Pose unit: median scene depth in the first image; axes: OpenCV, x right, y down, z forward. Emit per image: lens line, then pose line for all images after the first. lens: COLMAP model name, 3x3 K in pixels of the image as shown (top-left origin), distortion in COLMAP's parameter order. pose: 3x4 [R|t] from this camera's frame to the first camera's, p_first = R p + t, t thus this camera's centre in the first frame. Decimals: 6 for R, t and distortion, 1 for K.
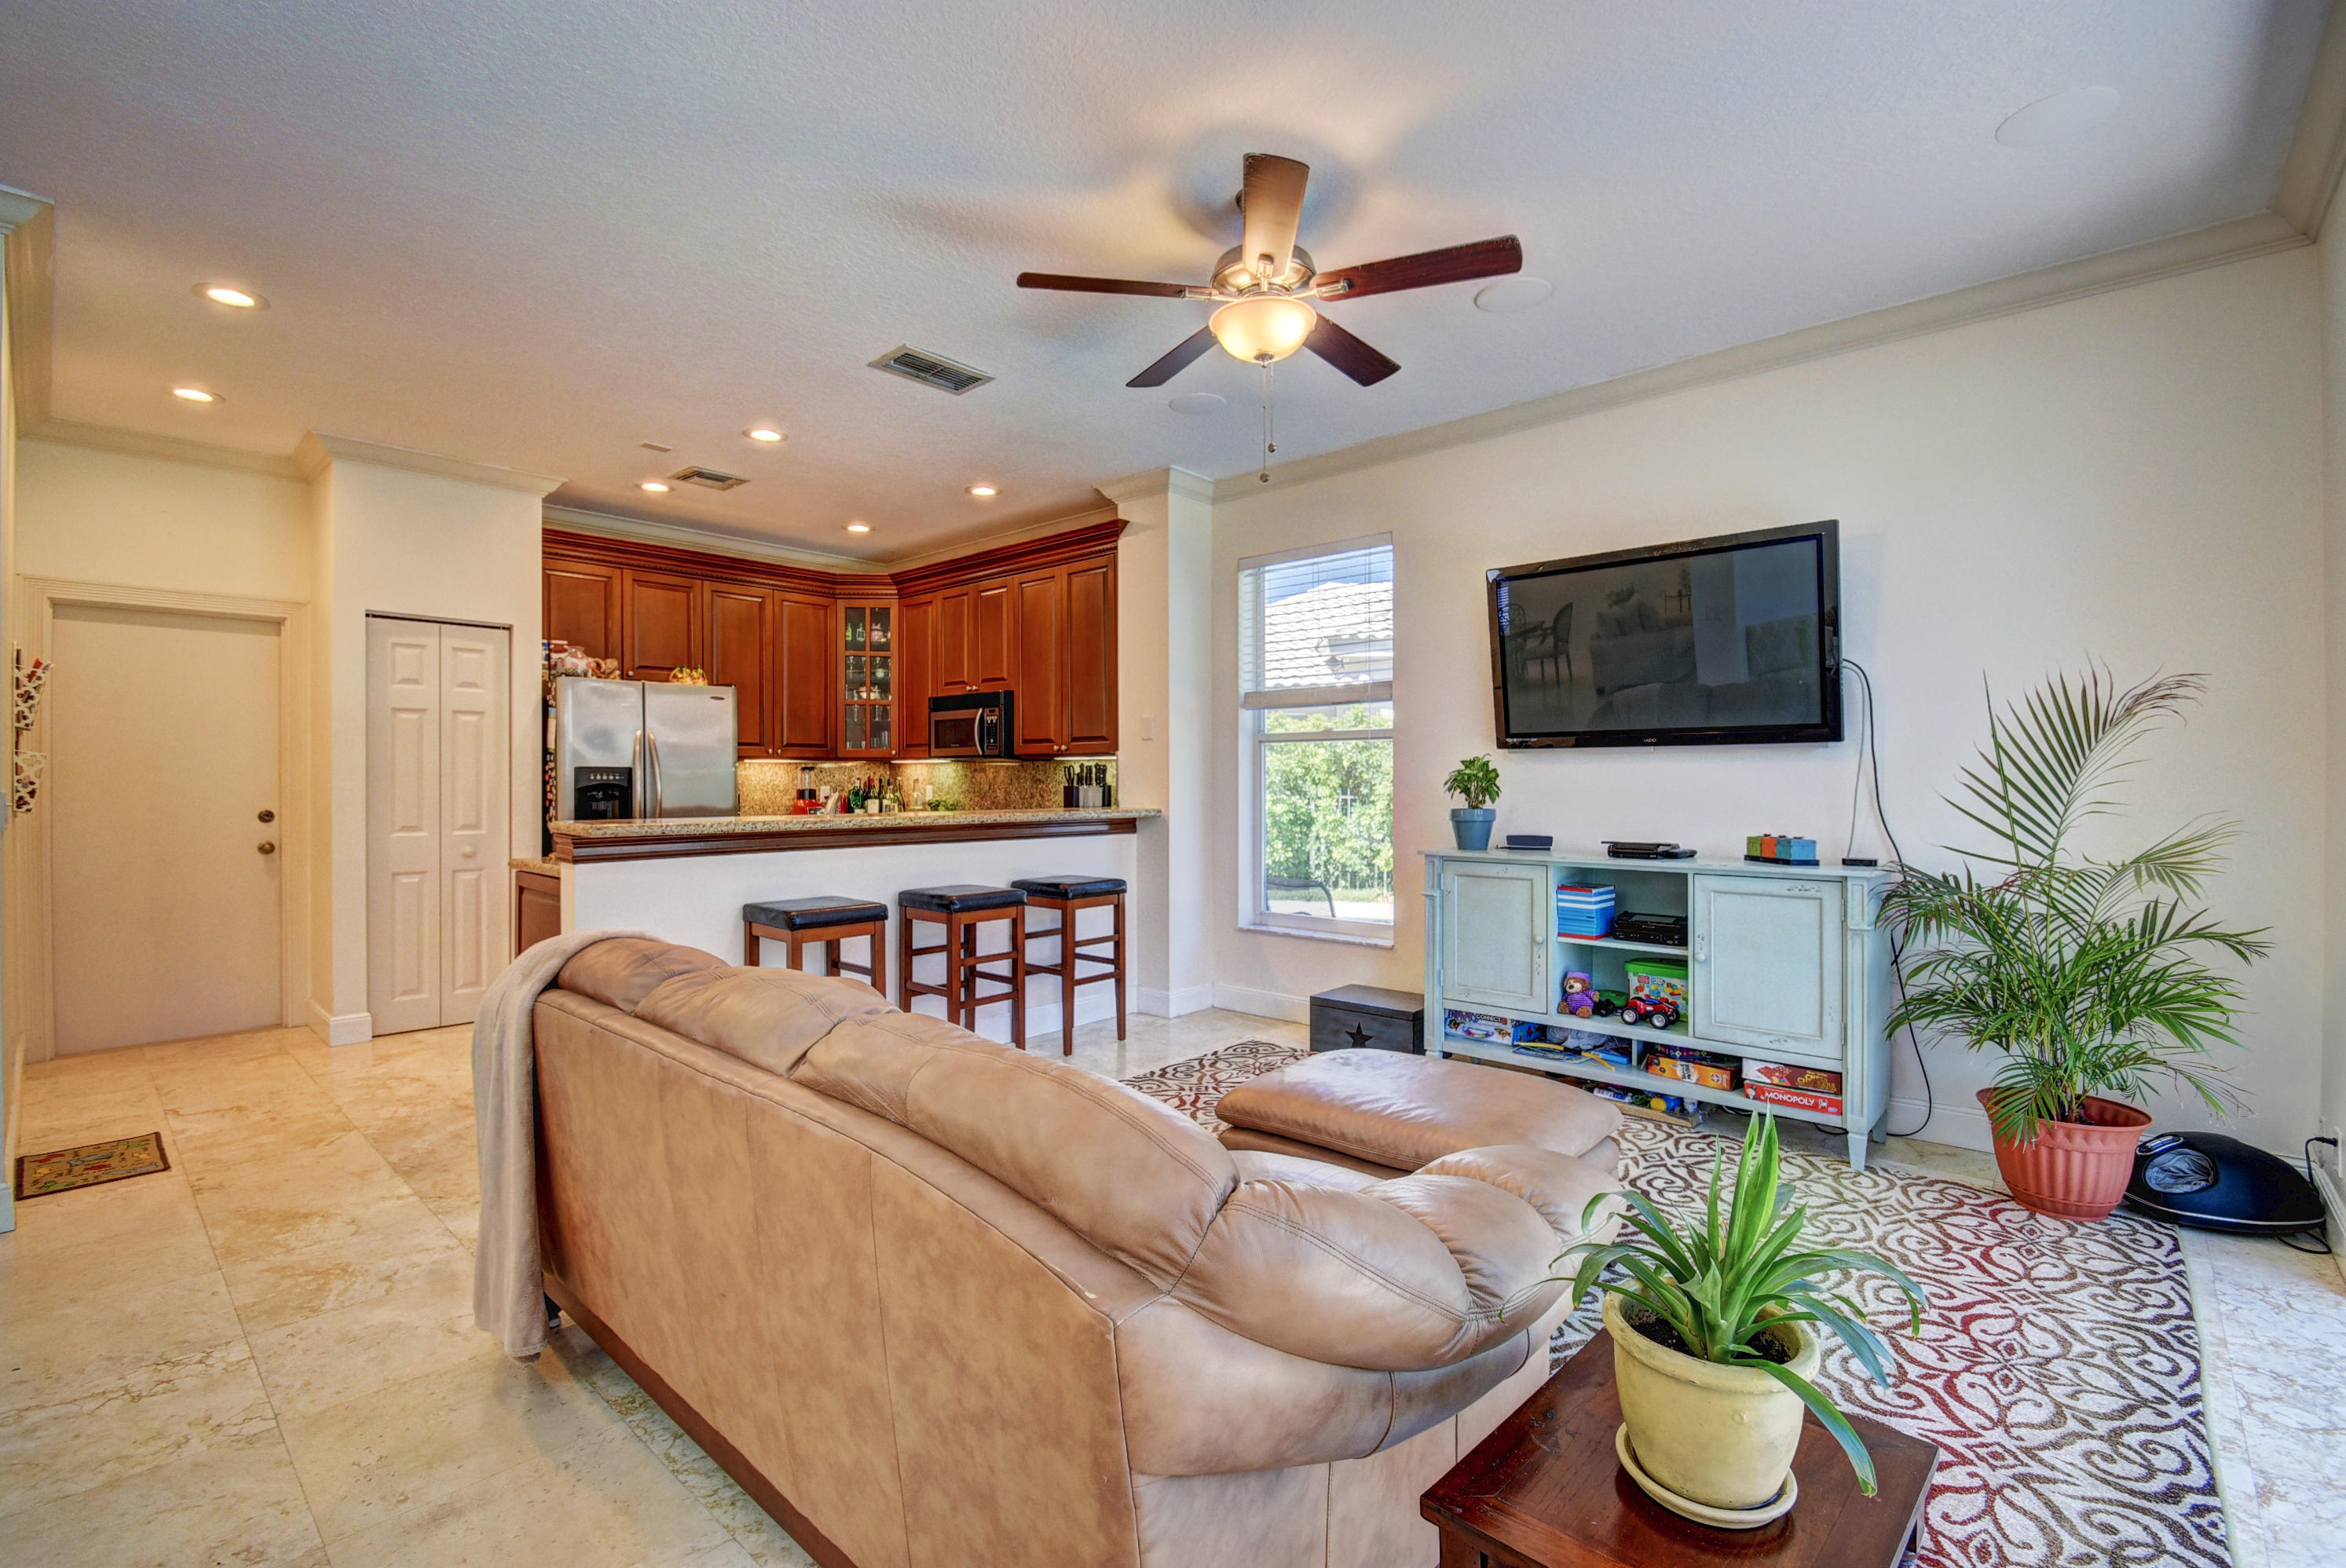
lens RADIAL K [[1047.9, 0, 1181.3], [0, 1047.9, 781.1], [0, 0, 1]] dist [-0.004987, -0.000430]
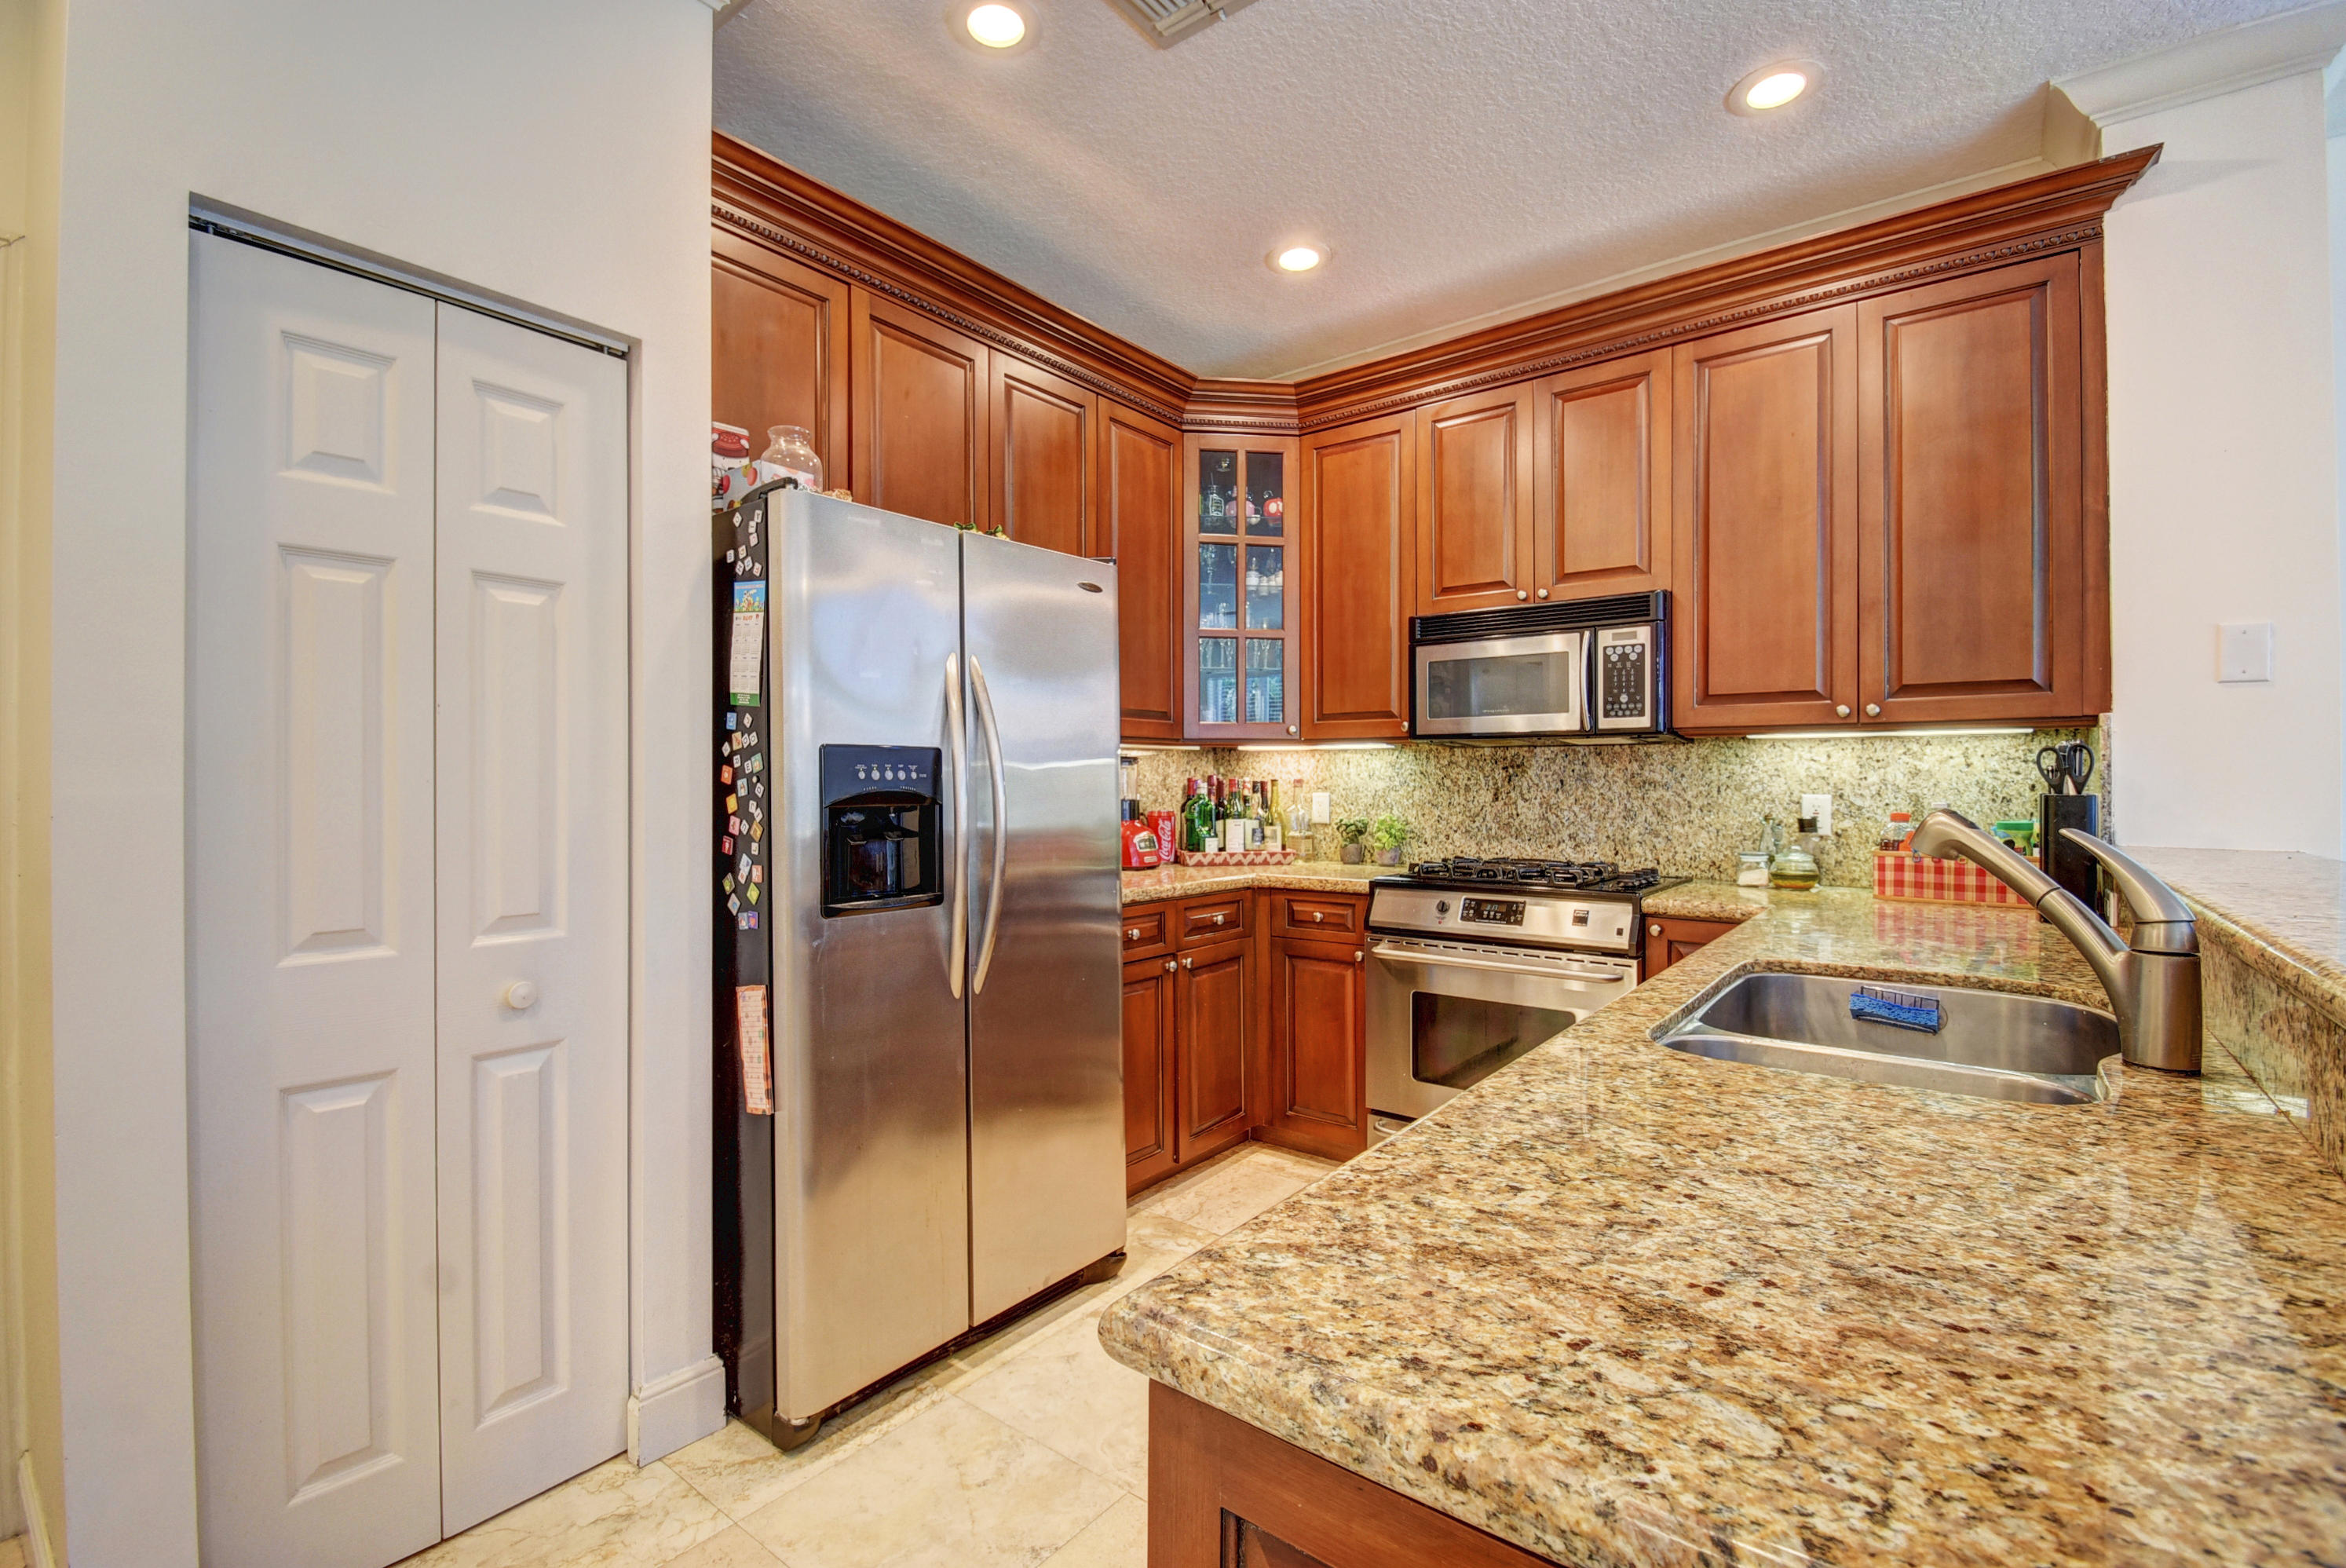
lens RADIAL K [[1048.1, 0, 1162.7], [0, 1048.1, 785.8], [0, 0, 1]] dist [-0.004987, -0.000430]
pose [[0.999114, -0.000507, 0.042080, -0.476043], [0.000470, 0.999999, 0.000887, -0.000058], [-0.042080, -0.000867, 0.999114, 0.638156]]
